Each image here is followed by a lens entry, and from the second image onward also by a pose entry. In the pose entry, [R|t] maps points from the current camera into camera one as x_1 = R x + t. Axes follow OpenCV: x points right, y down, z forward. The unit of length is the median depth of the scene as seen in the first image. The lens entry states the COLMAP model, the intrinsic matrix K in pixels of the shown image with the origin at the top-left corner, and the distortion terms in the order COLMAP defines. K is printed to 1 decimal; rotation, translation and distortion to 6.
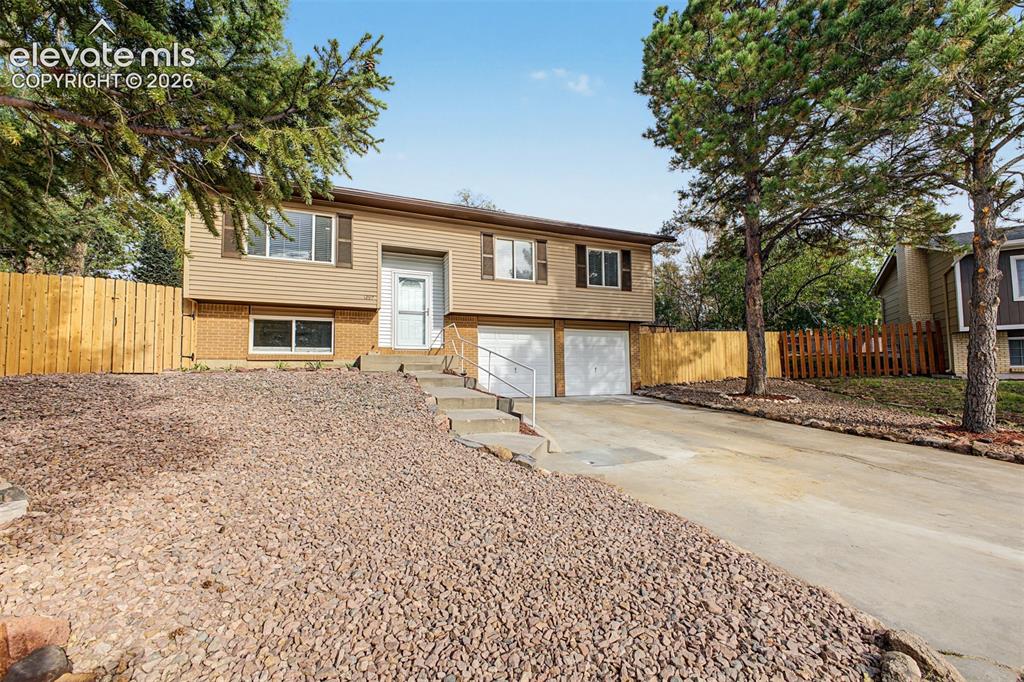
lens RADIAL K [[403.1, 0, 508.9], [0, 403.1, 338.5], [0, 0, 1]] dist [0.019892, -0.006533]
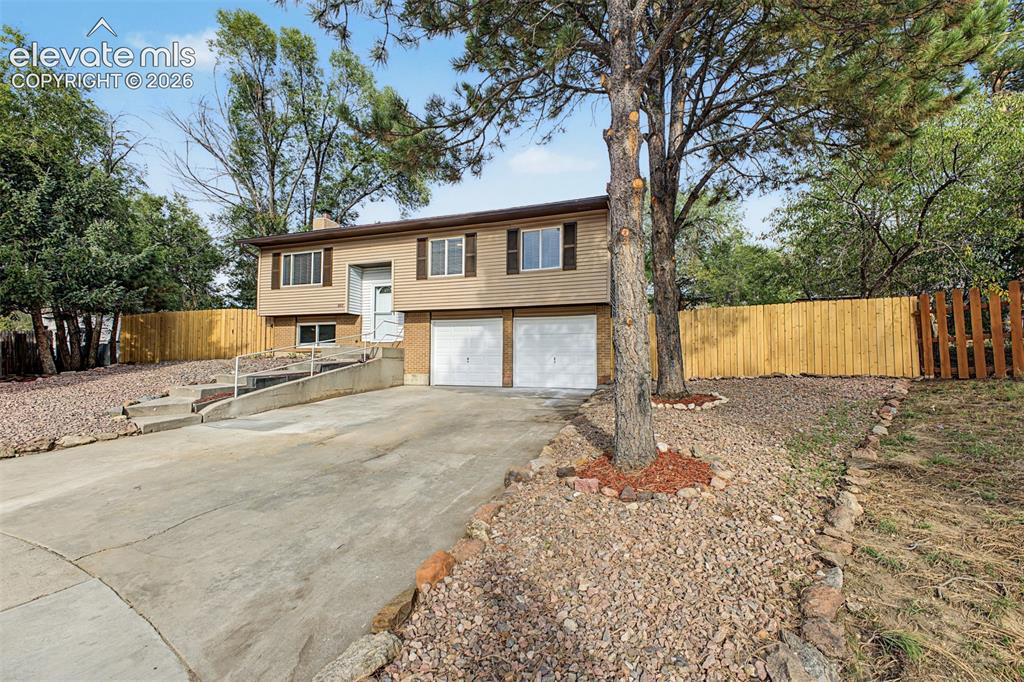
lens RADIAL K [[403.1, 0, 508.9], [0, 403.1, 338.5], [0, 0, 1]] dist [0.019892, -0.006533]
pose [[0.765741, -0.030847, -0.642409, 0.806136], [0.038466, 0.999258, -0.002131, 0.028480], [0.641998, -0.023079, 0.766359, 0.268794]]
